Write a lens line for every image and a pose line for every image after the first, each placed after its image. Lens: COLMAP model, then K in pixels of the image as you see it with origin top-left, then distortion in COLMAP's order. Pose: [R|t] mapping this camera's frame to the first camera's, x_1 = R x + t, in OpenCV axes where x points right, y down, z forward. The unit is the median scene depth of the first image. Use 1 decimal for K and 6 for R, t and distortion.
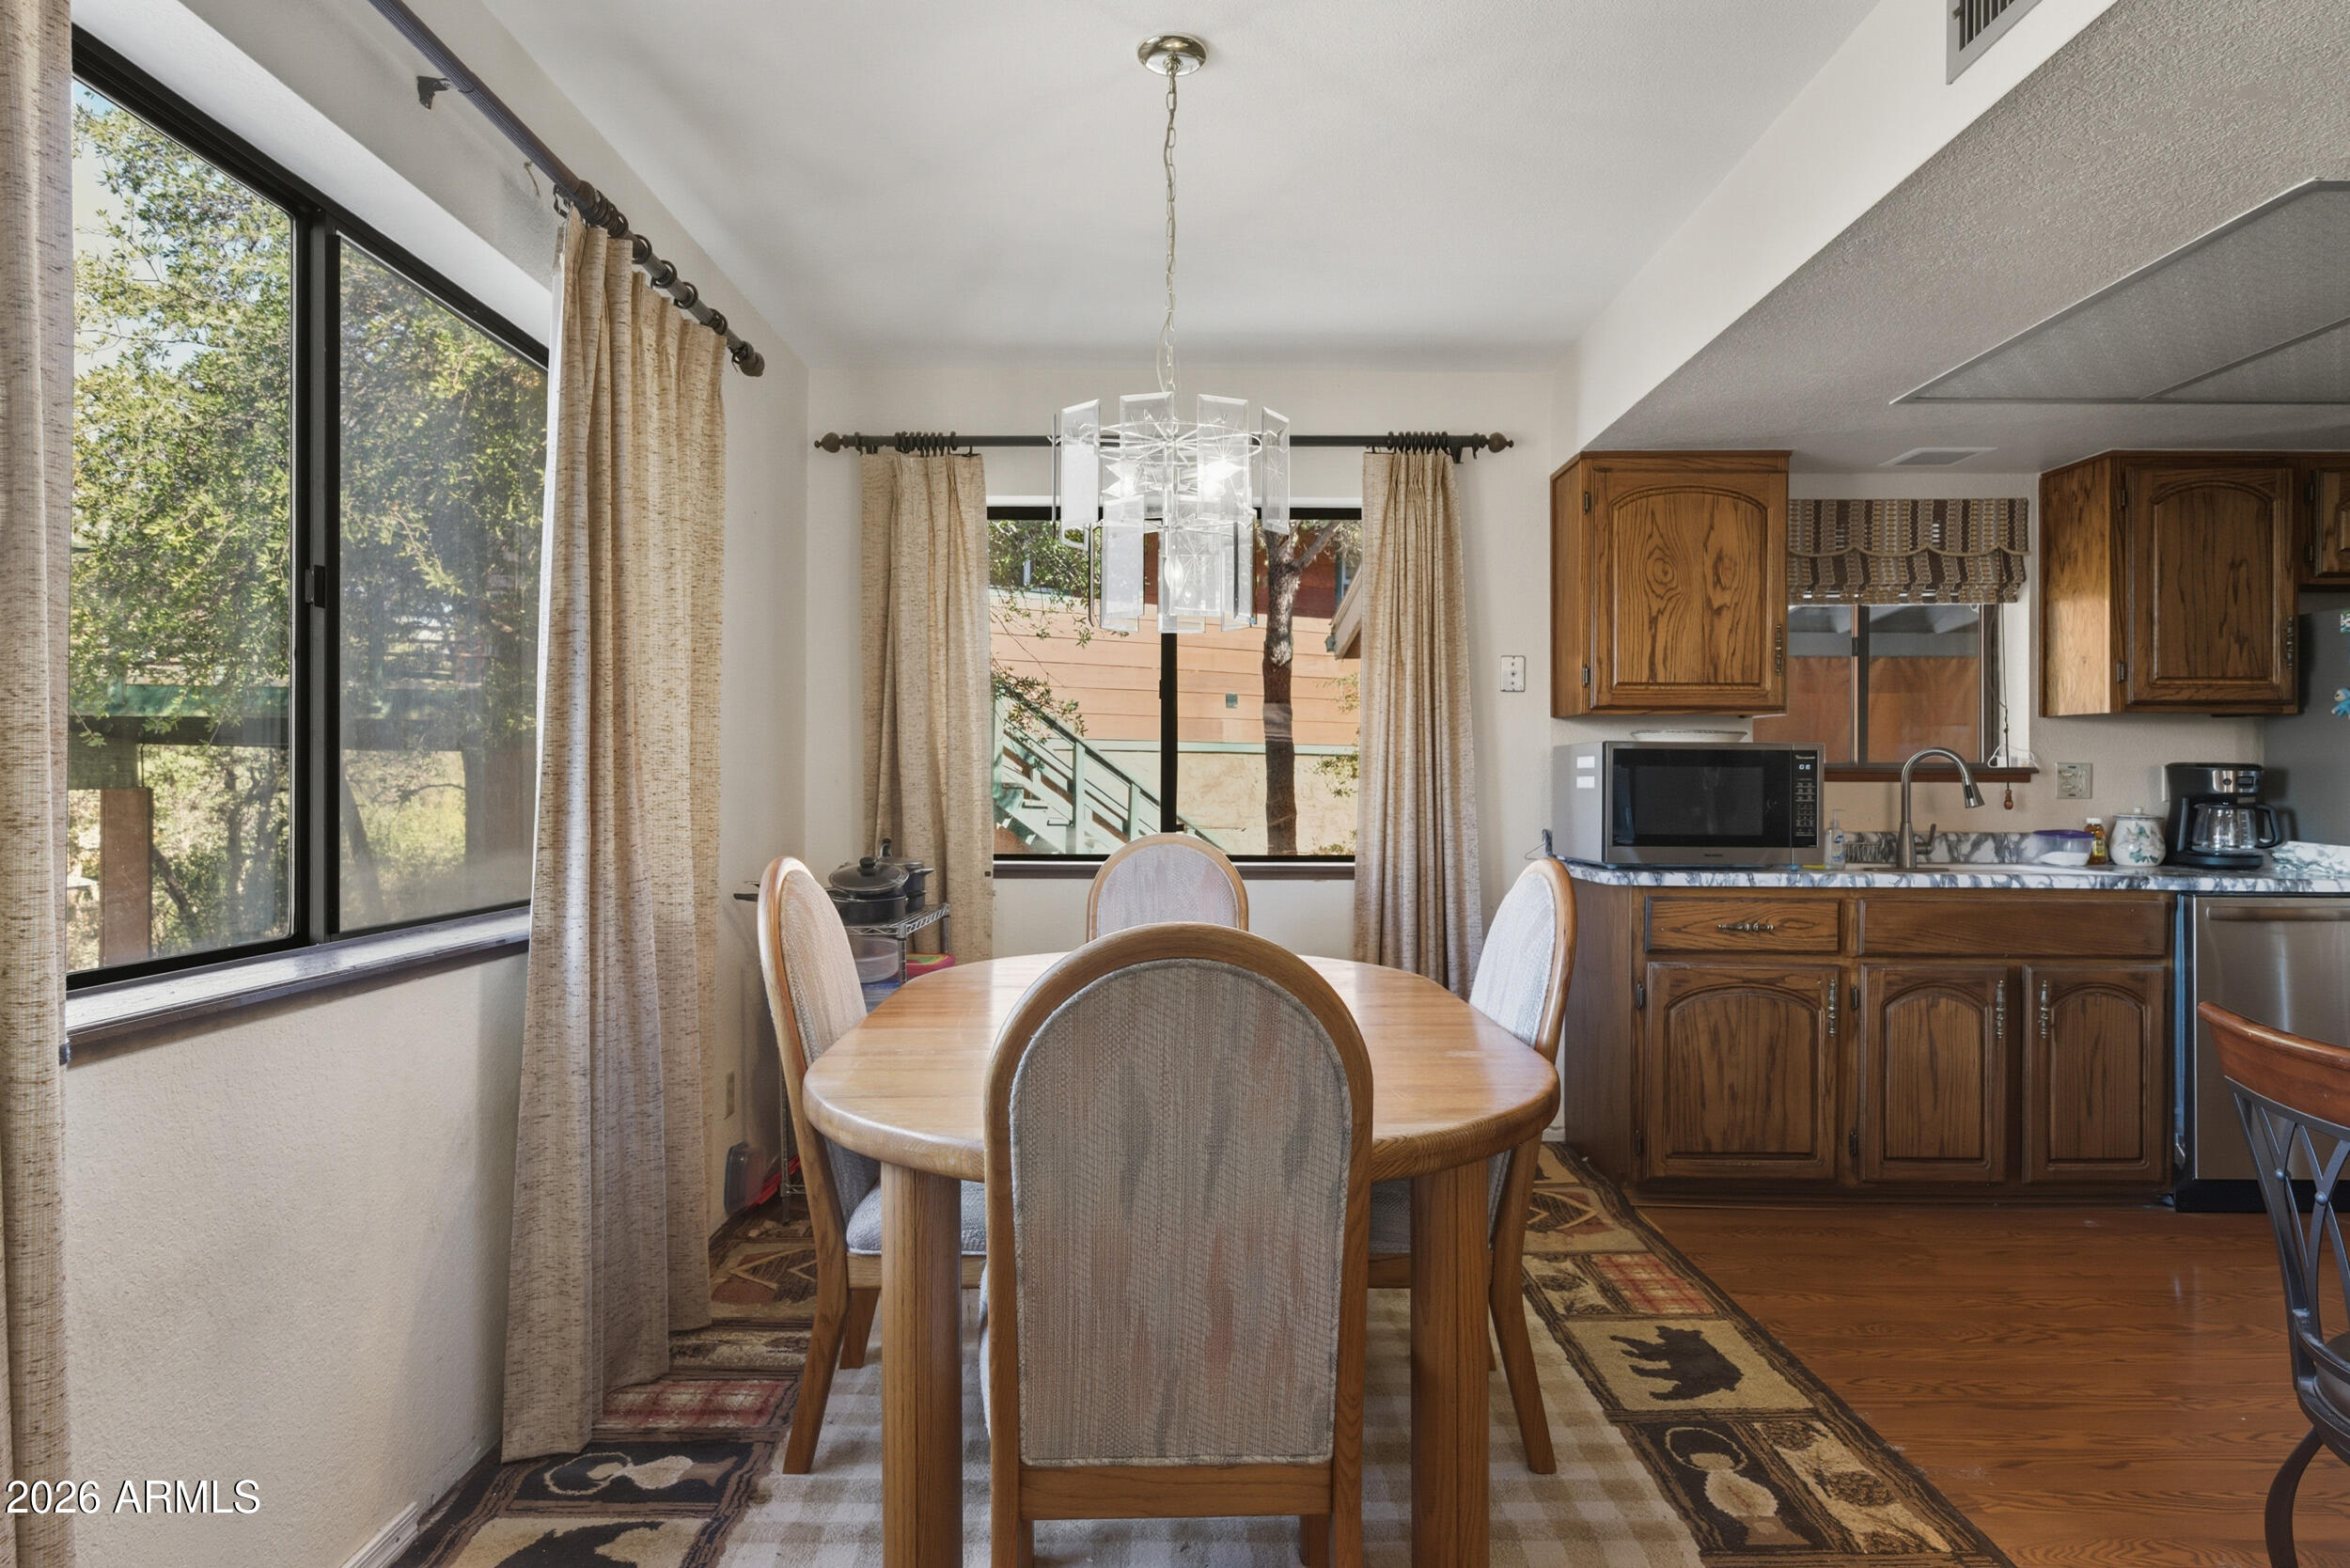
lens RADIAL K [[1321.5, 0, 1173.7], [0, 1321.5, 776.5], [0, 0, 1]] dist [0.002523, 0.001995]
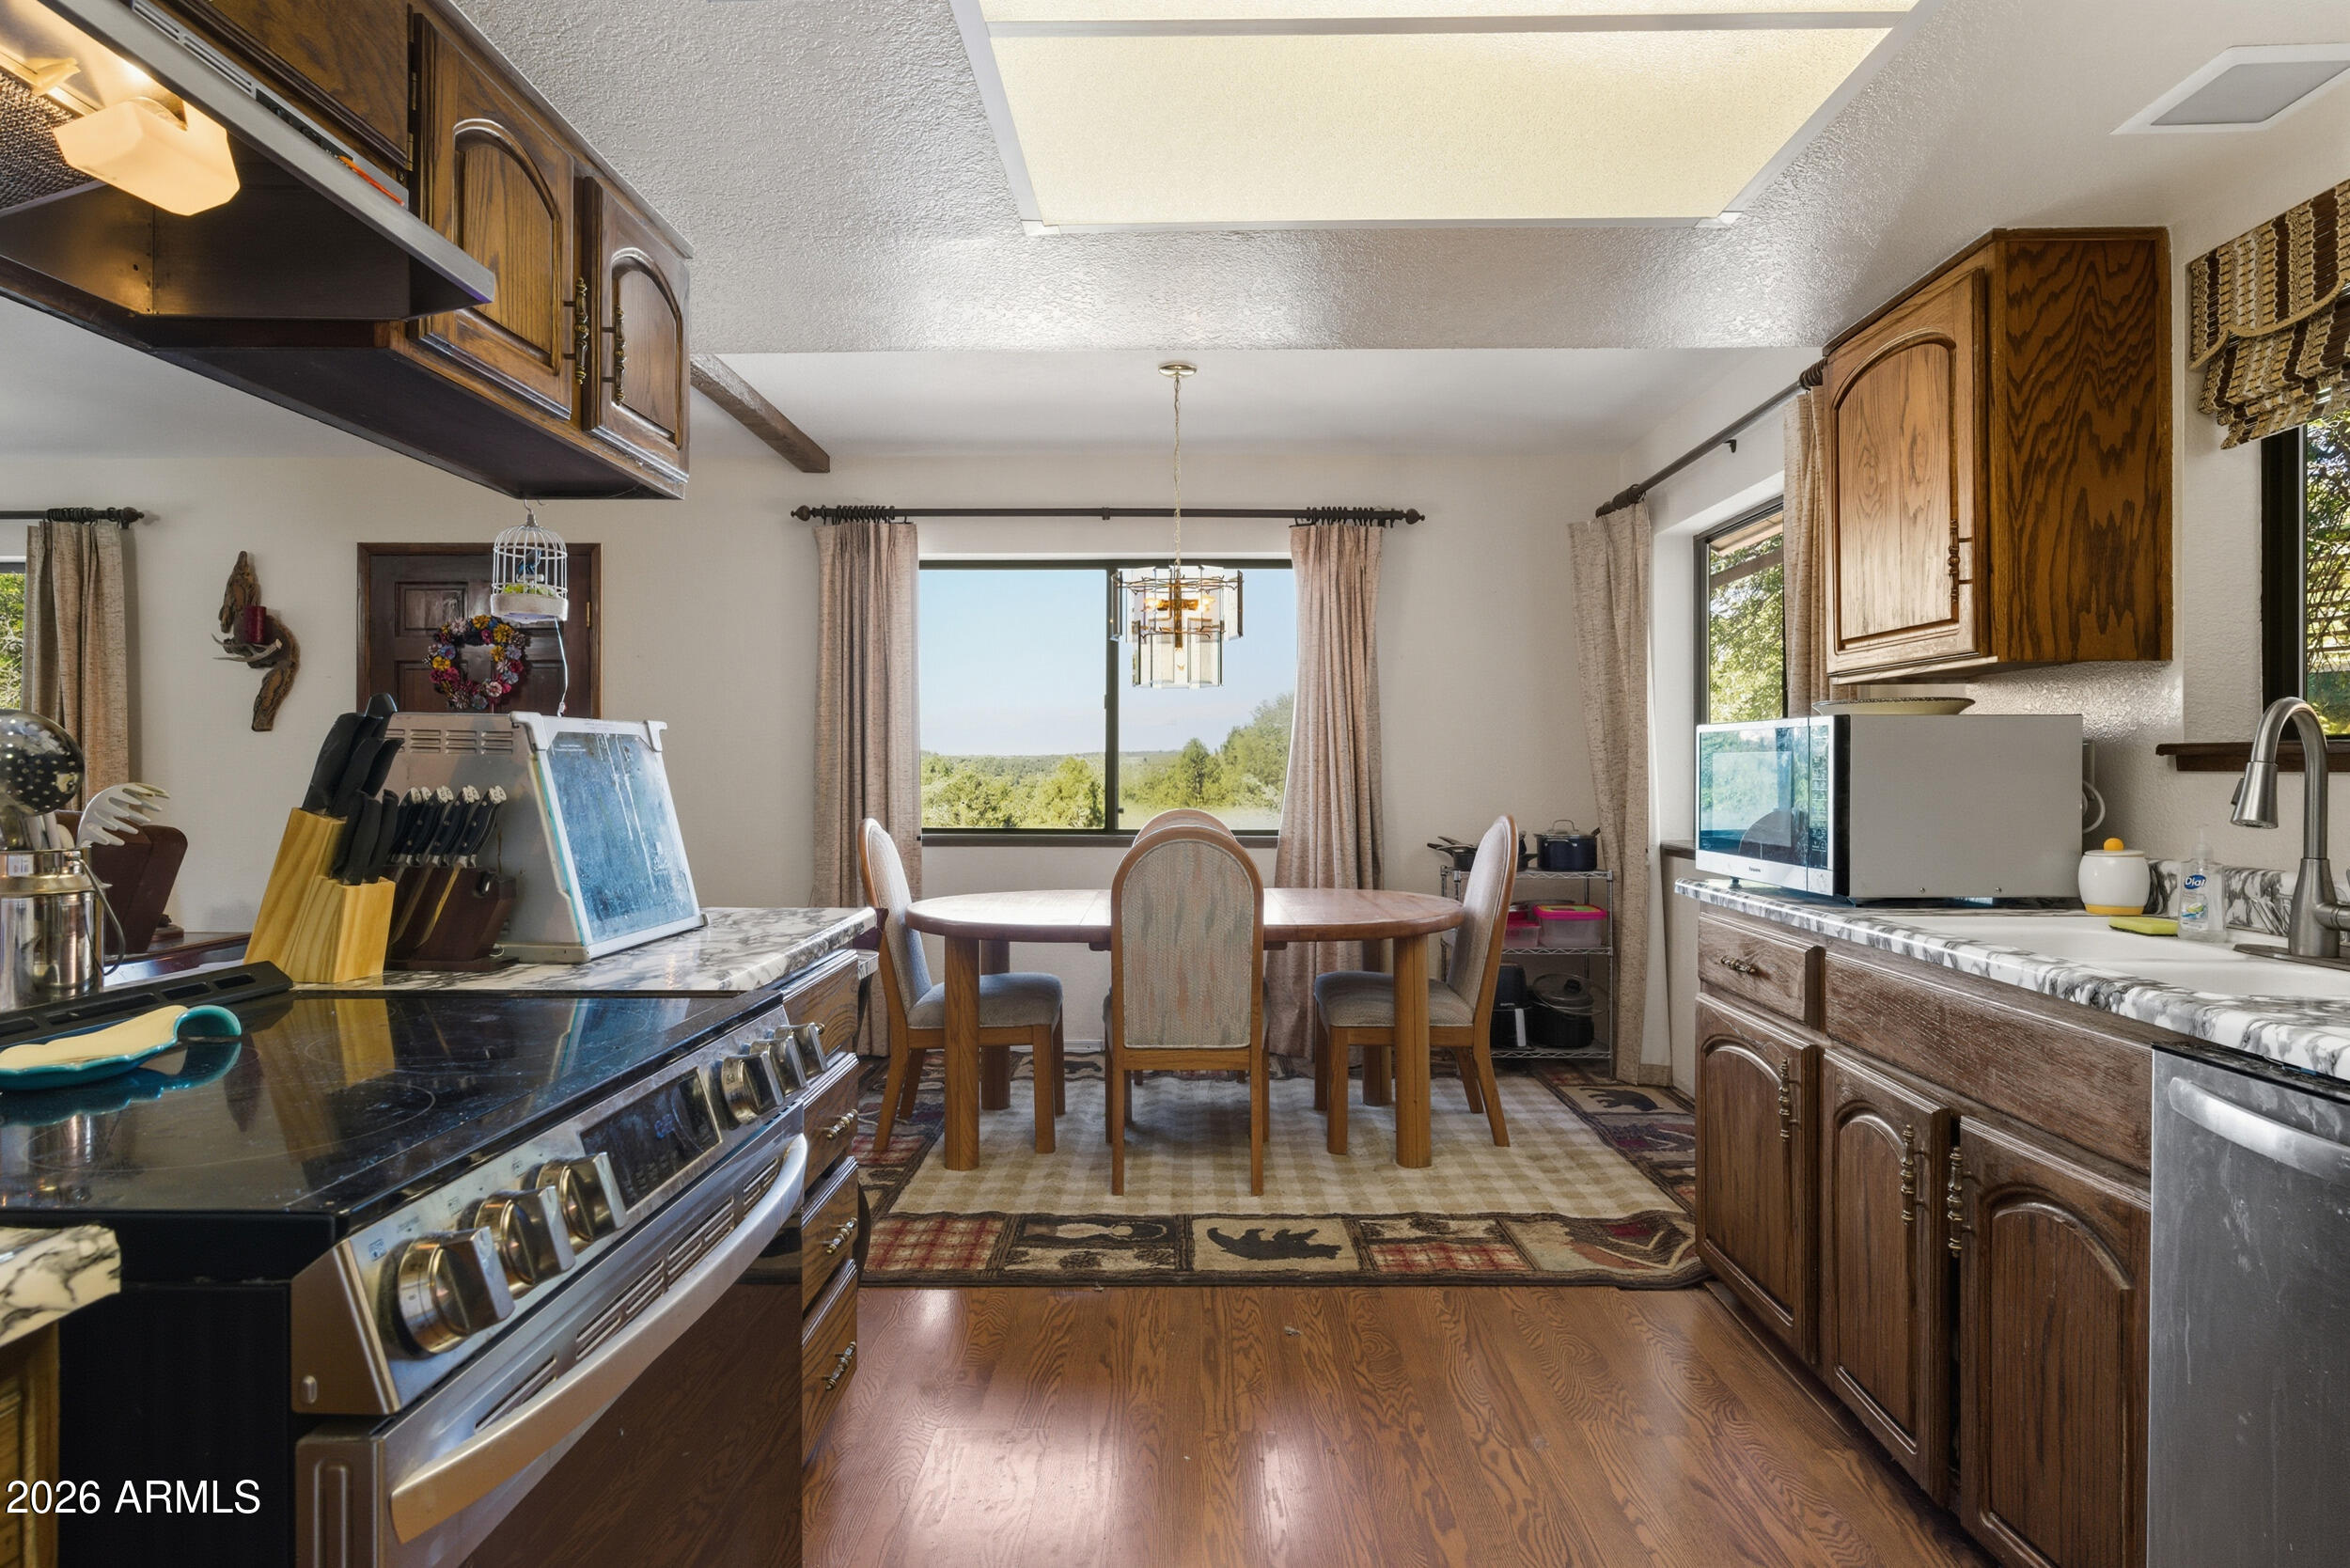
lens RADIAL K [[1291.7, 0, 1188.7], [0, 1291.7, 772.0], [0, 0, 1]] dist [0.001733, -0.000796]
pose [[-0.012438, -0.001808, -0.999921, 1.078898], [-0.000620, 0.999998, -0.001800, 0.005431], [0.999922, 0.000598, -0.012439, 0.639646]]
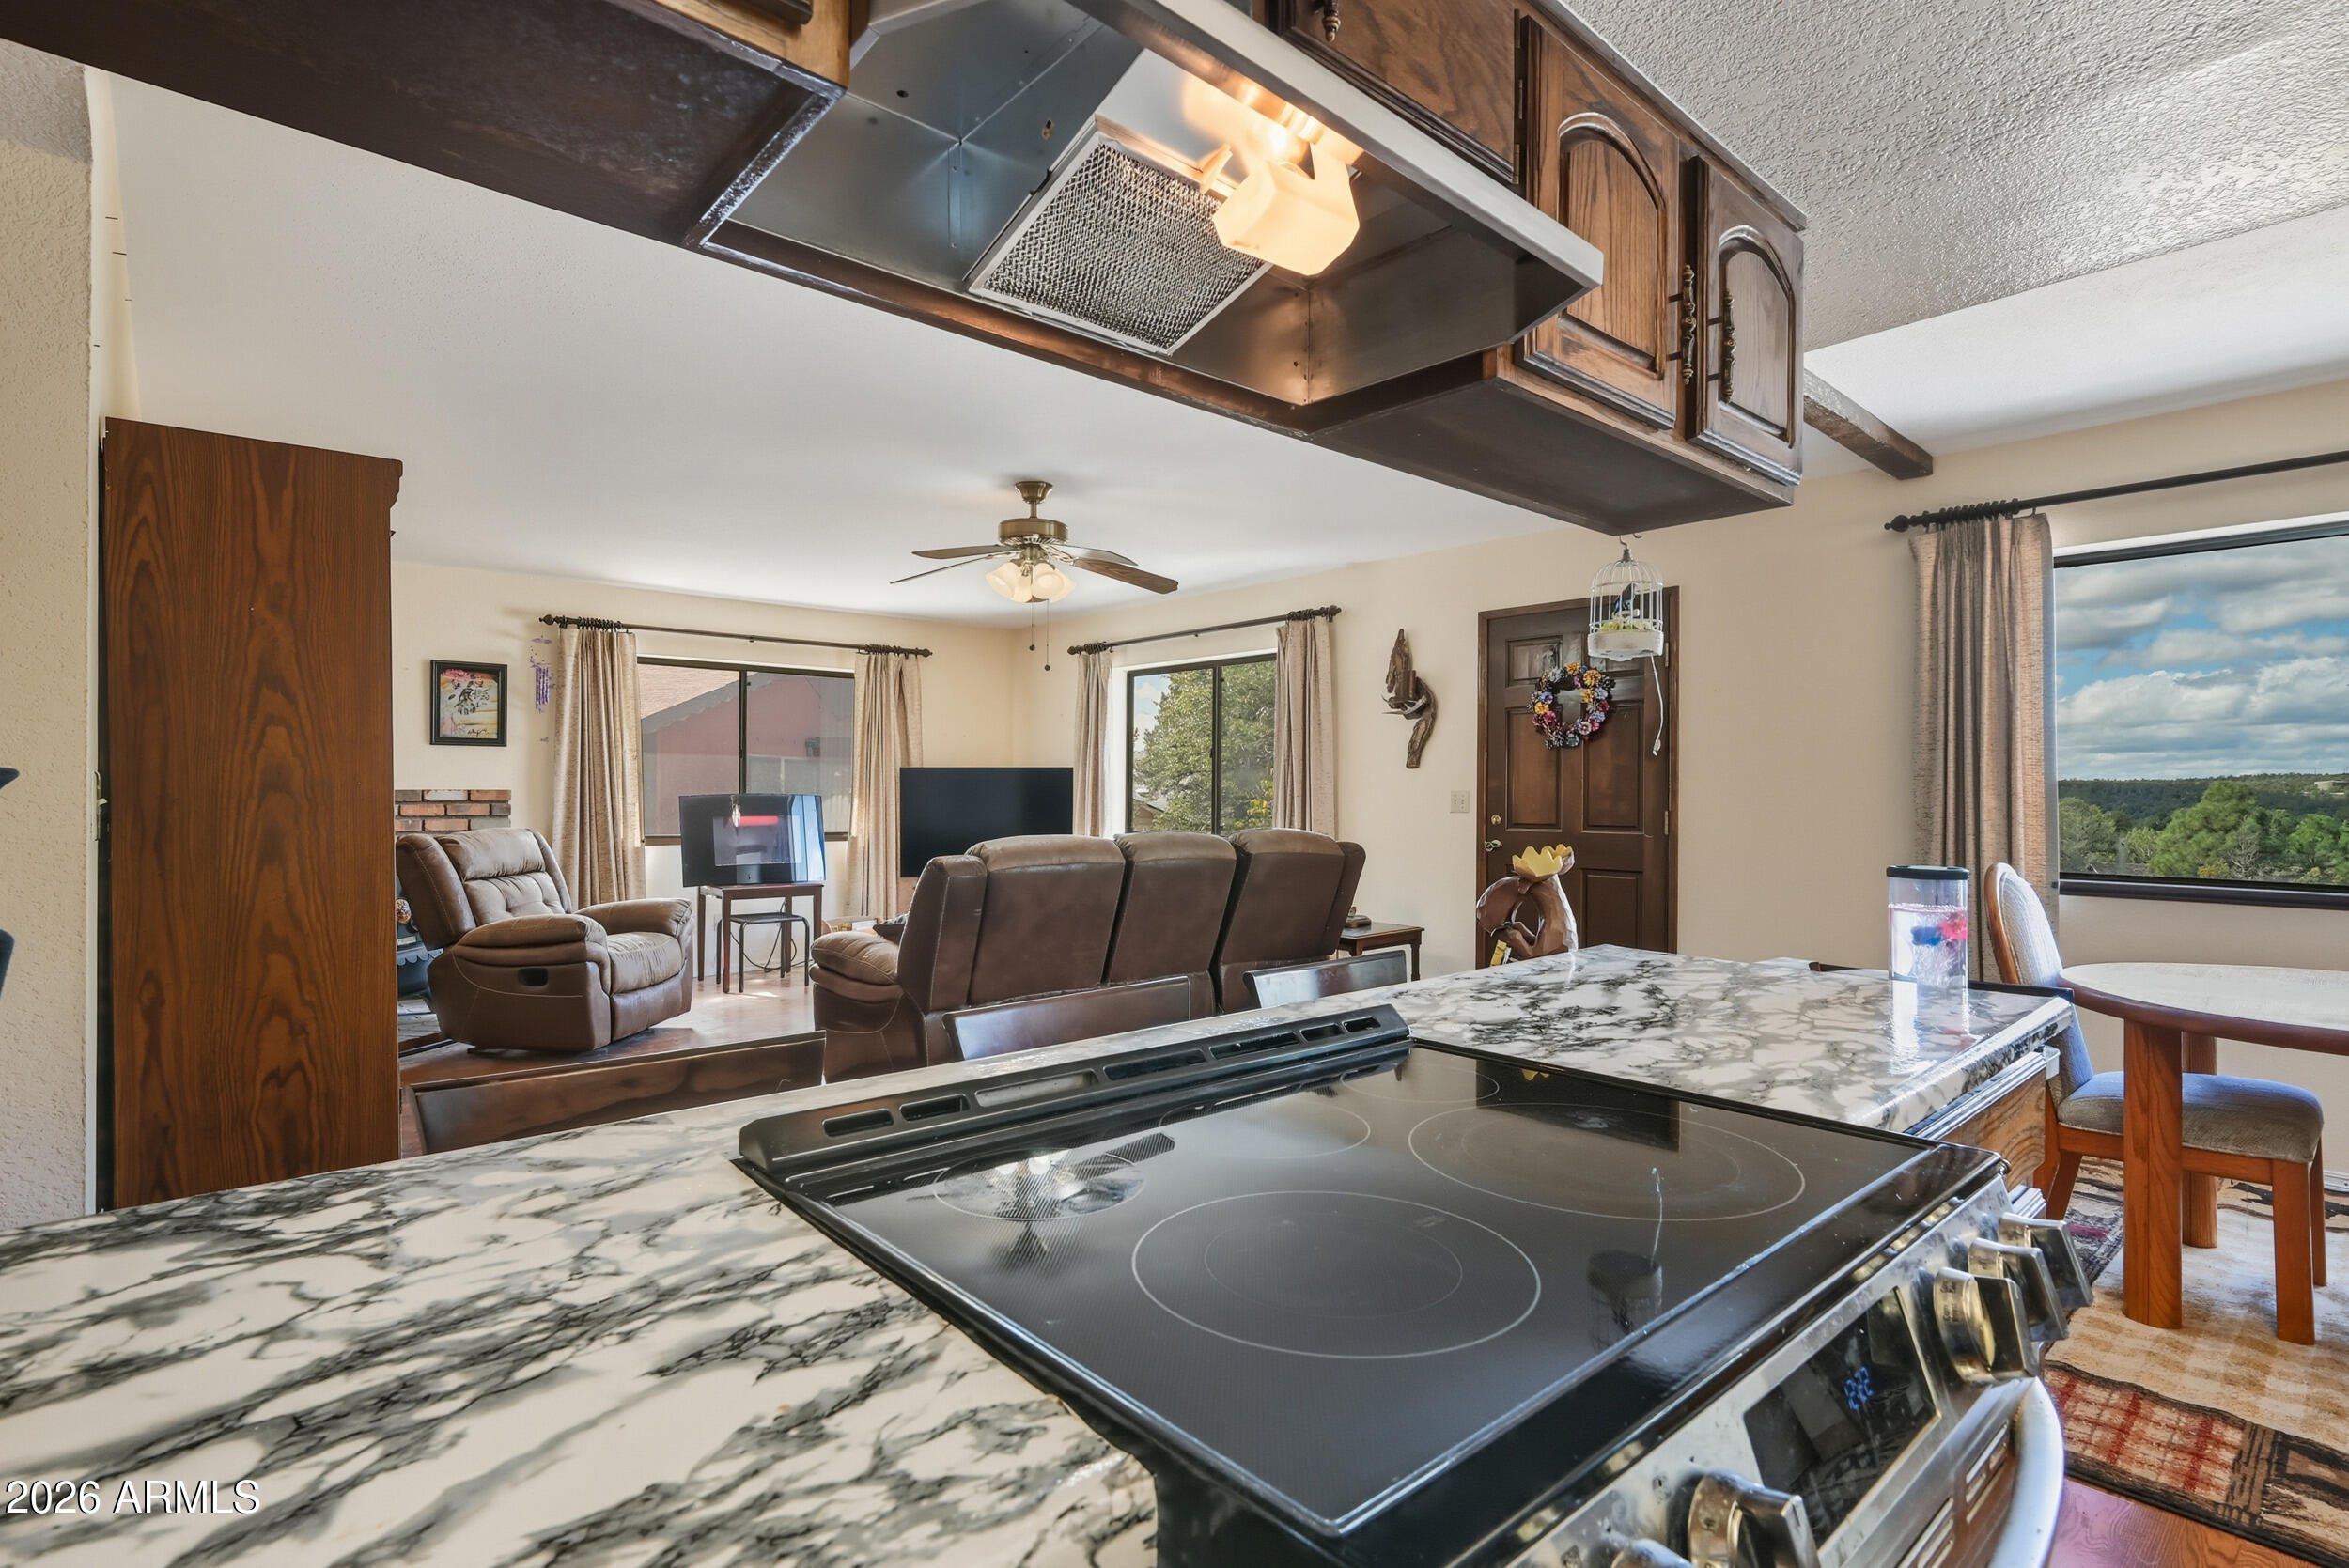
lens RADIAL K [[1131.0, 0, 1174.5], [0, 1131.0, 784.0], [0, 0, 1]] dist [-0.001853, -0.000006]
pose [[-0.750658, -0.011258, -0.660595, 0.970578], [-0.006990, 0.999934, -0.009098, -0.002476], [0.660654, -0.002211, -0.750687, 0.573385]]
